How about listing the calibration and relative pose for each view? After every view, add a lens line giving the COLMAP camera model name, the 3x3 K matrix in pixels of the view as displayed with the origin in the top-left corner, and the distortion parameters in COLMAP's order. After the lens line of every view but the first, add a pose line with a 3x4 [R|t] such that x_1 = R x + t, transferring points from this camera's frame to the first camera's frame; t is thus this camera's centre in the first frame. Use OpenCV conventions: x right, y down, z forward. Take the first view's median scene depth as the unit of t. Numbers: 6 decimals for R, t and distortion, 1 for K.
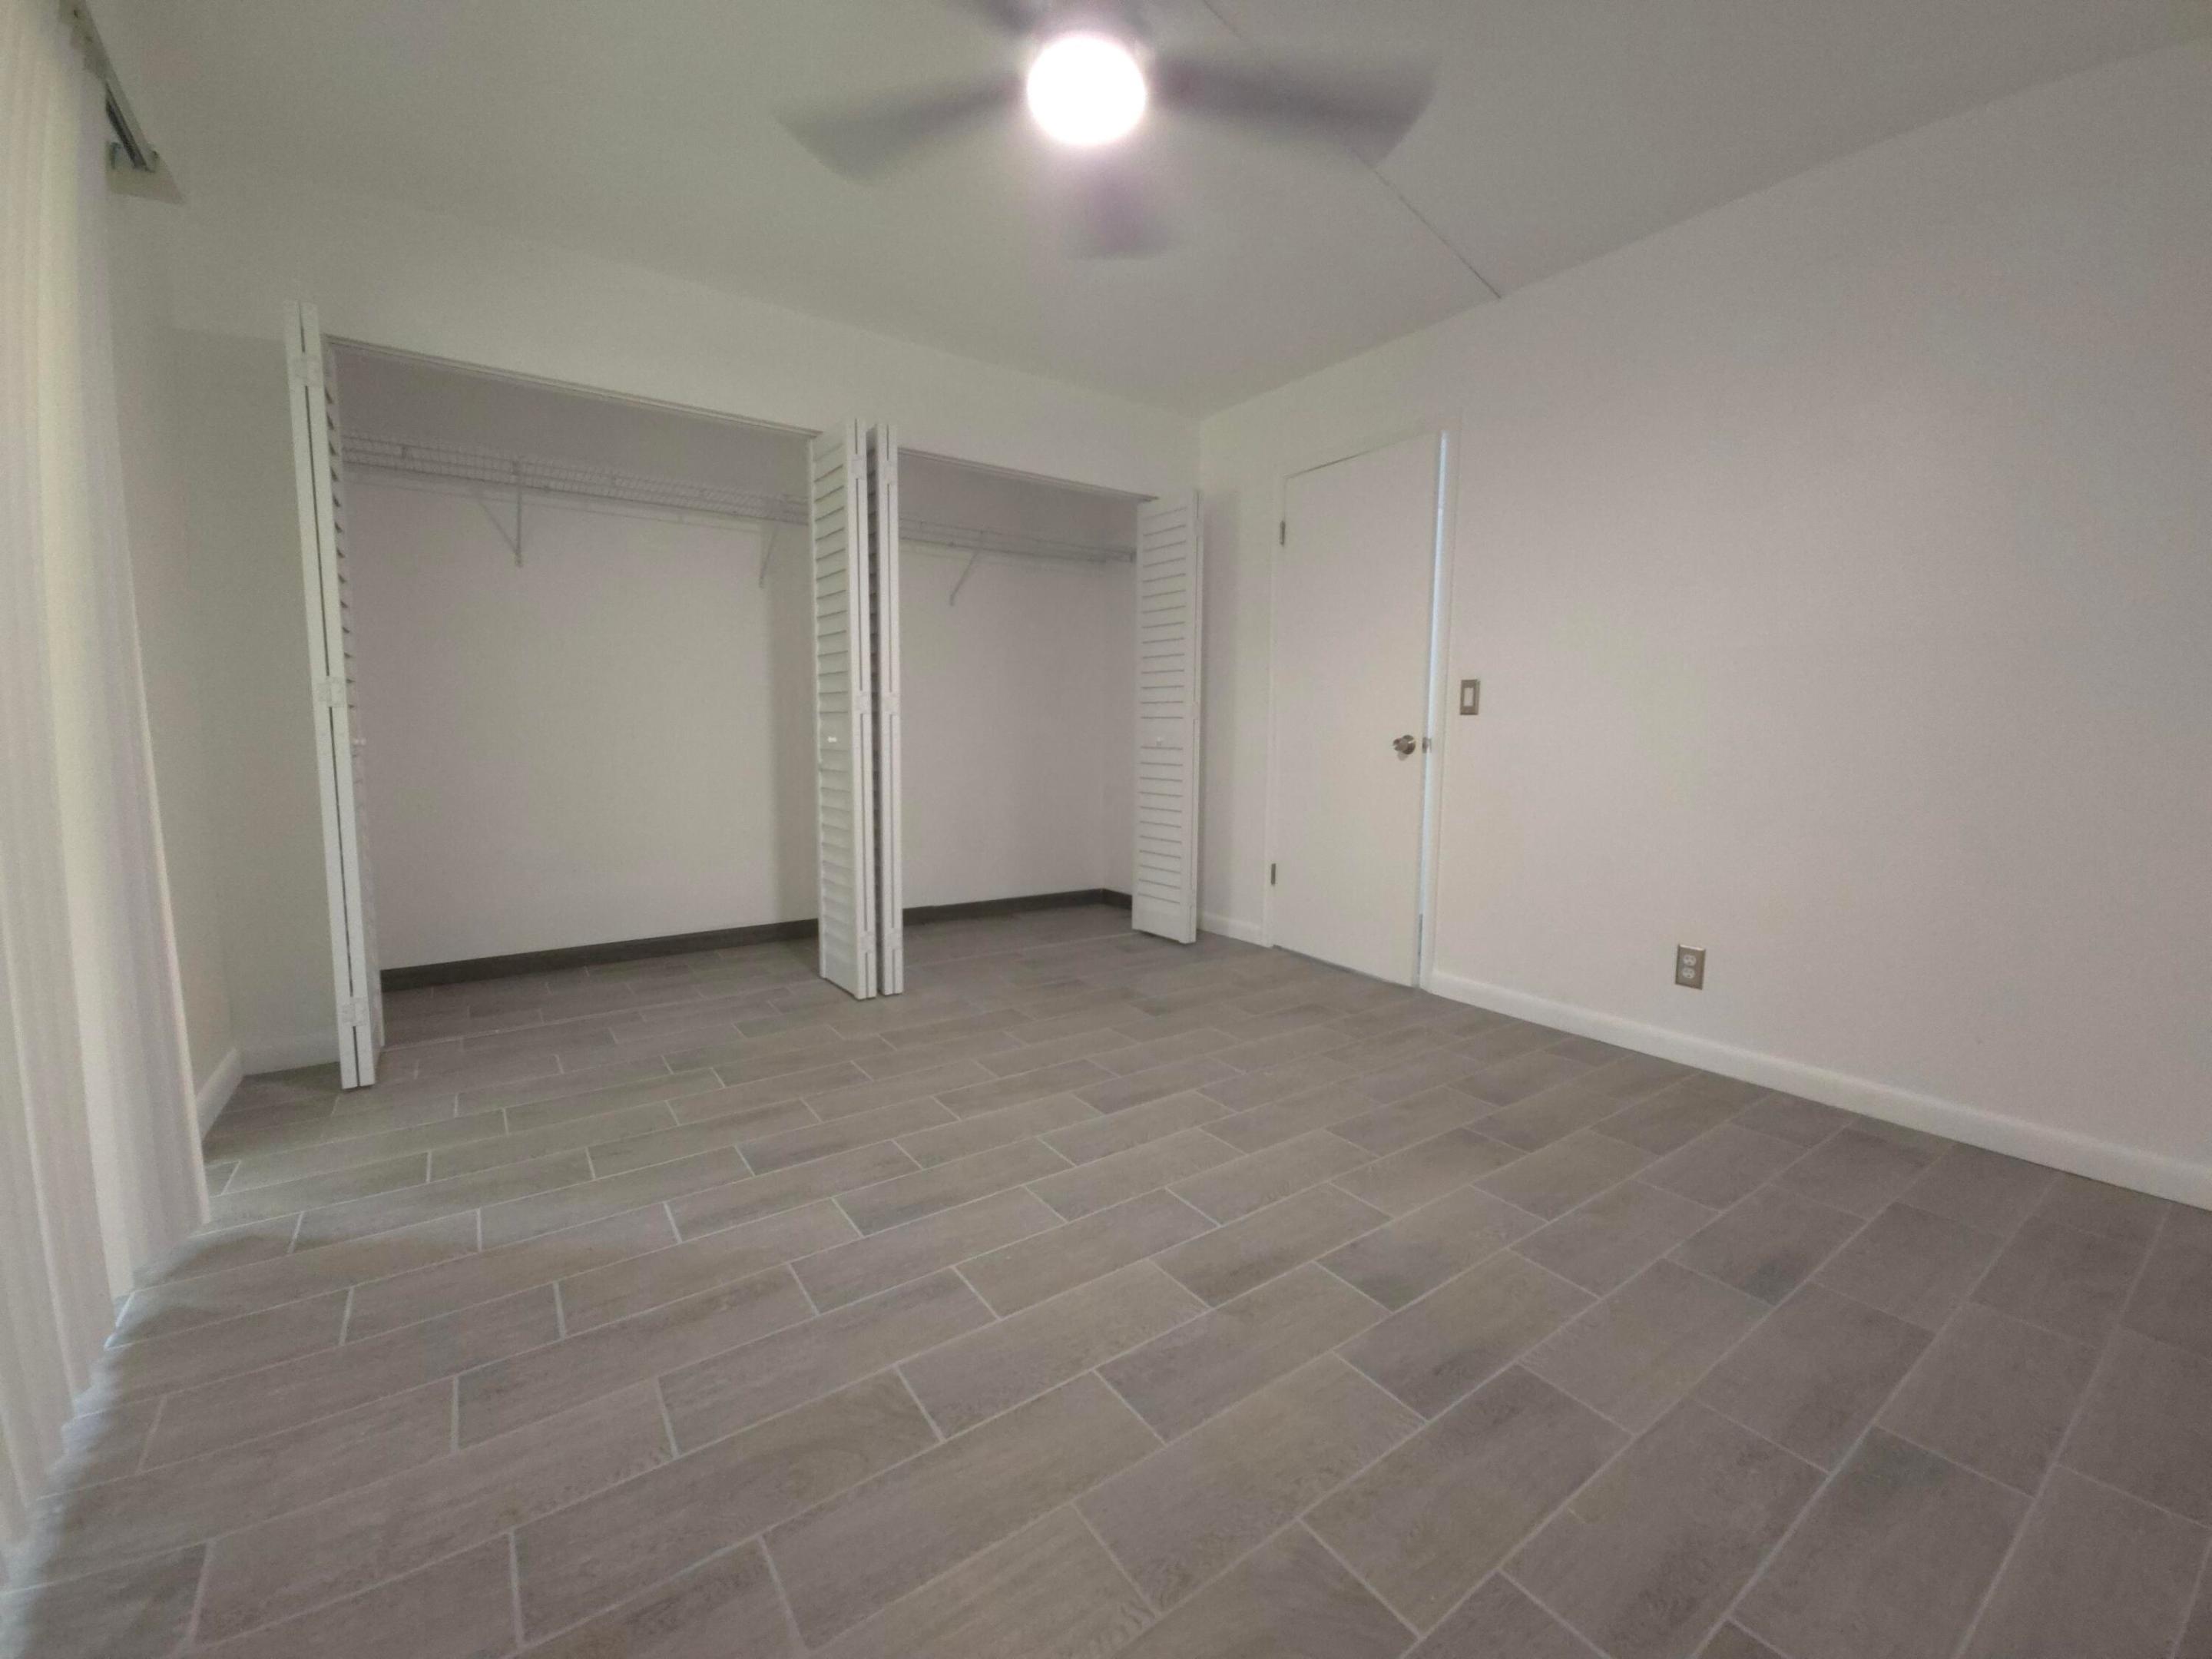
lens RADIAL K [[896.6, 0, 1098.8], [0, 896.6, 818.4], [0, 0, 1]] dist [0.013314, -0.012618]
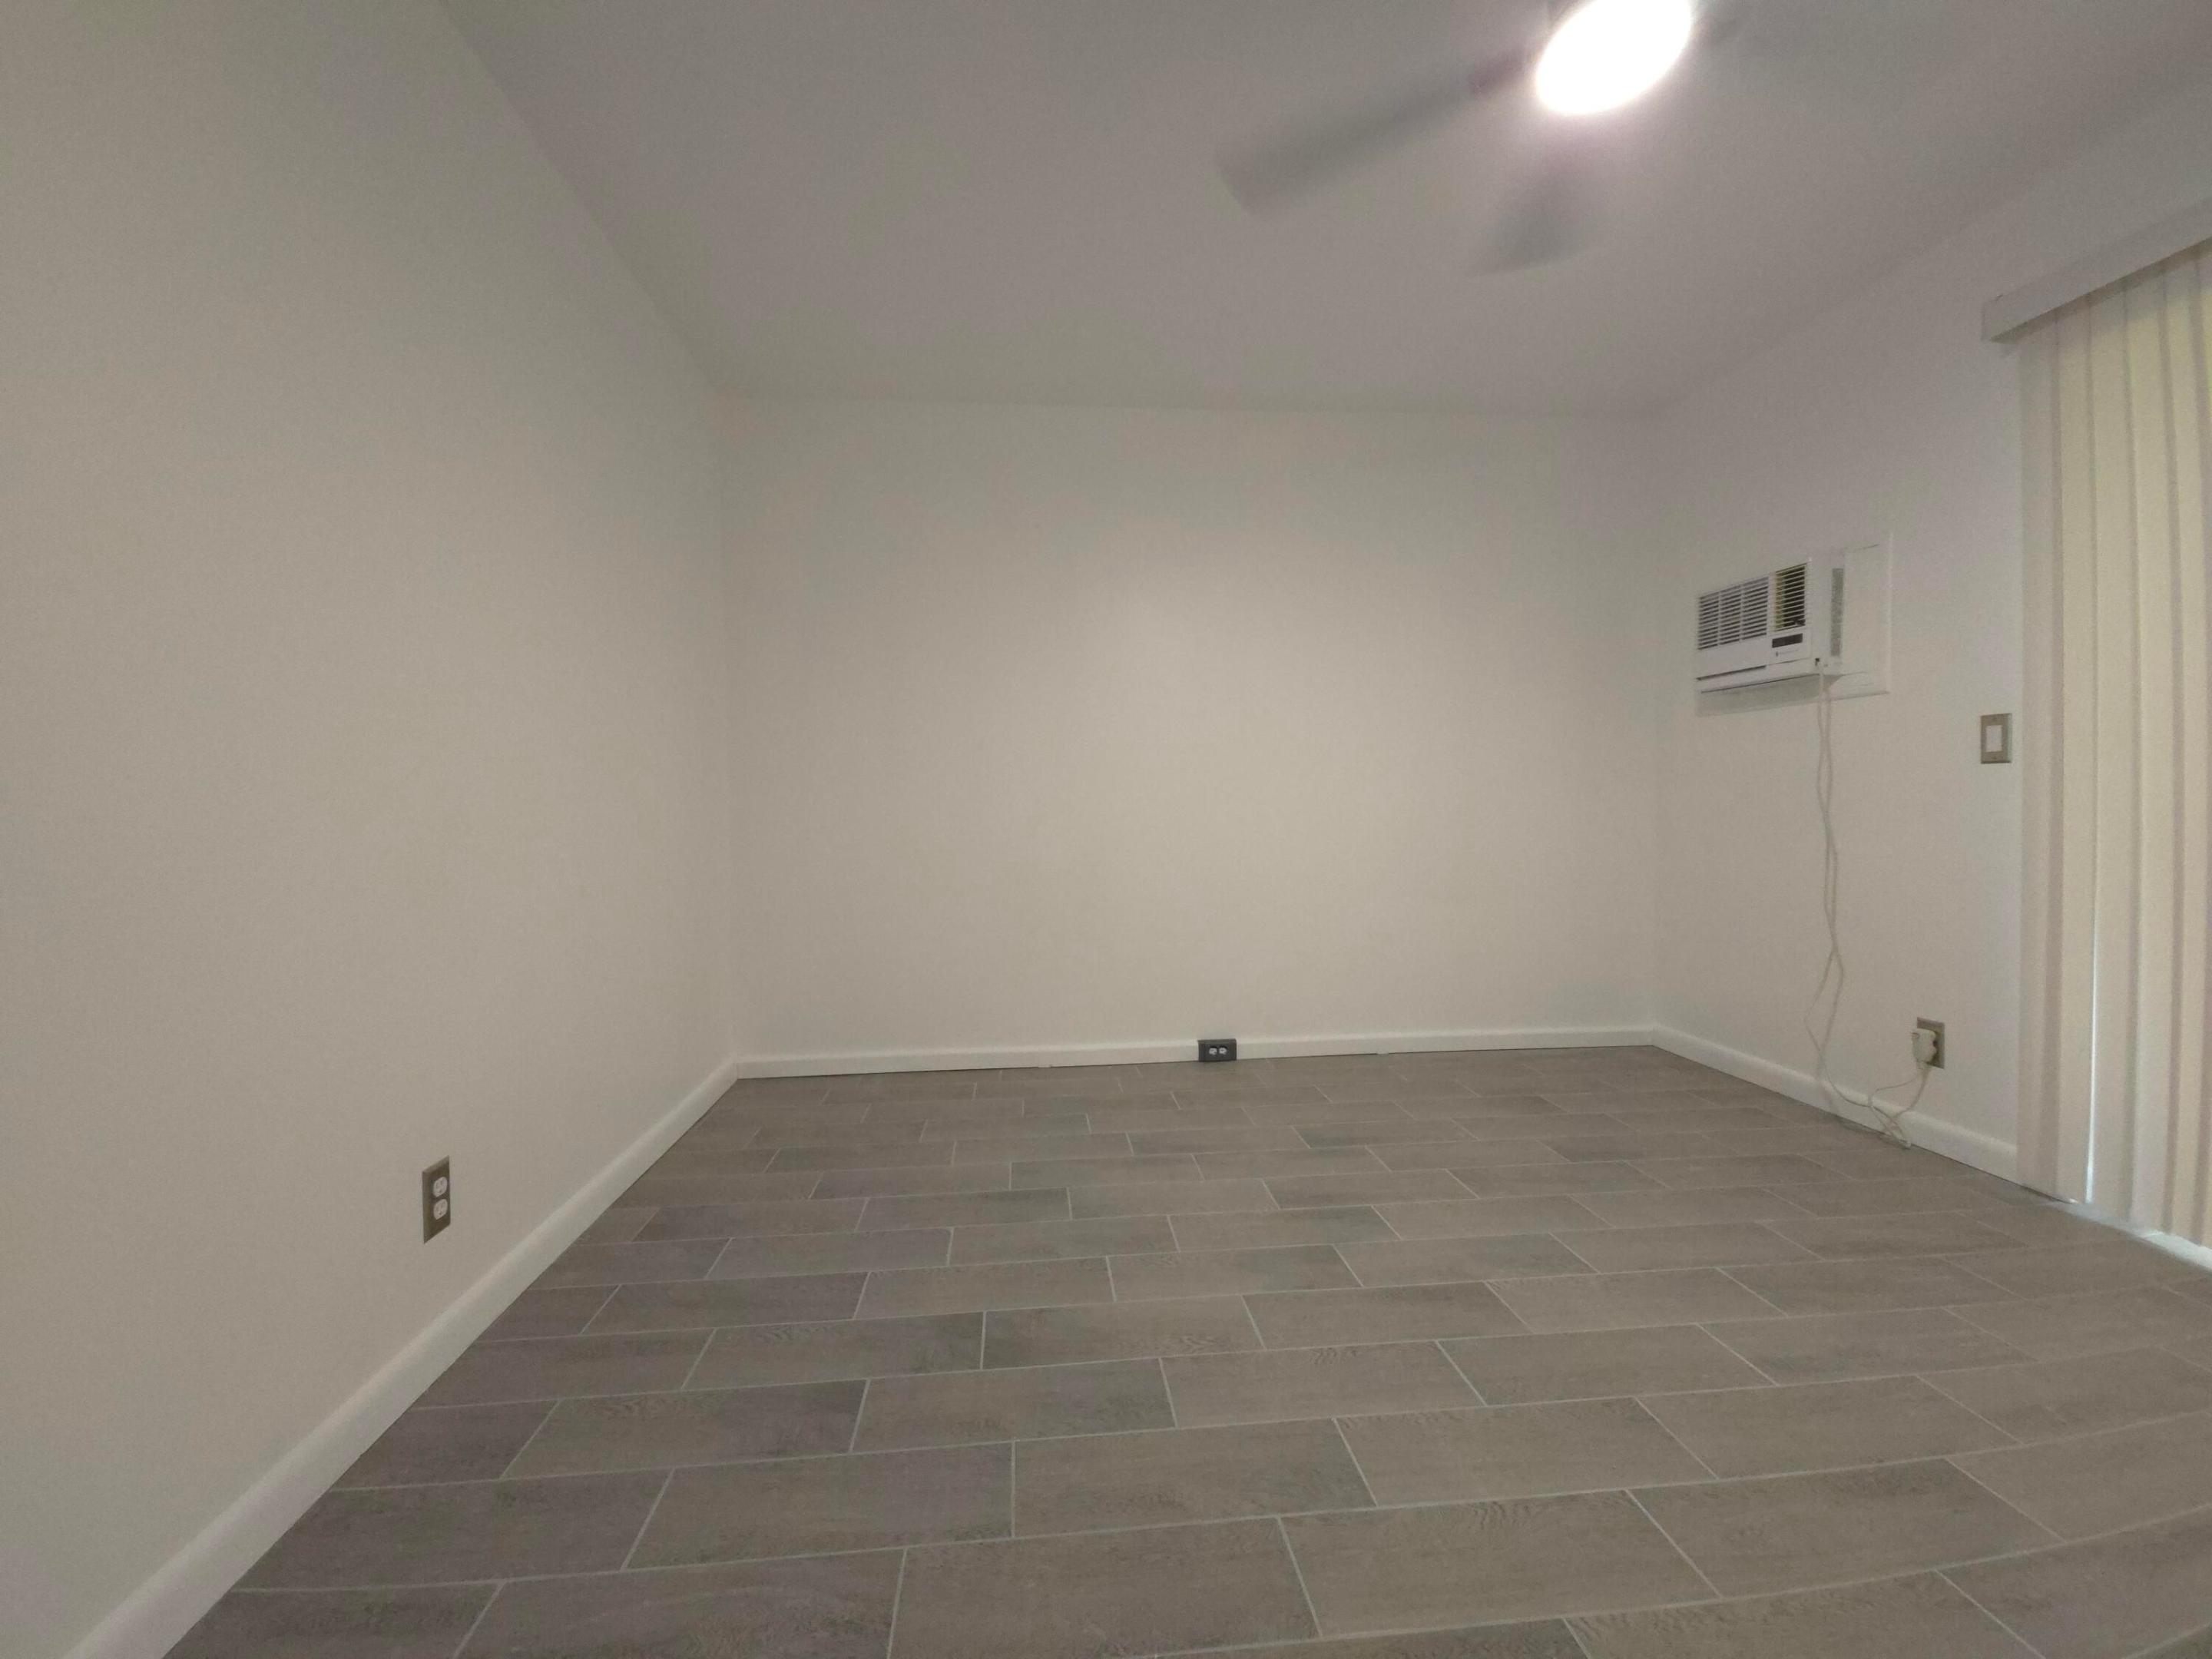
lens RADIAL K [[901.0, 0, 1097.4], [0, 901.0, 820.6], [0, 0, 1]] dist [0.016389, -0.012149]
pose [[-0.868565, -0.006183, 0.495536, -0.017027], [0.053480, 0.992913, 0.106127, -0.198743], [-0.492681, 0.118680, -0.862079, 2.111396]]
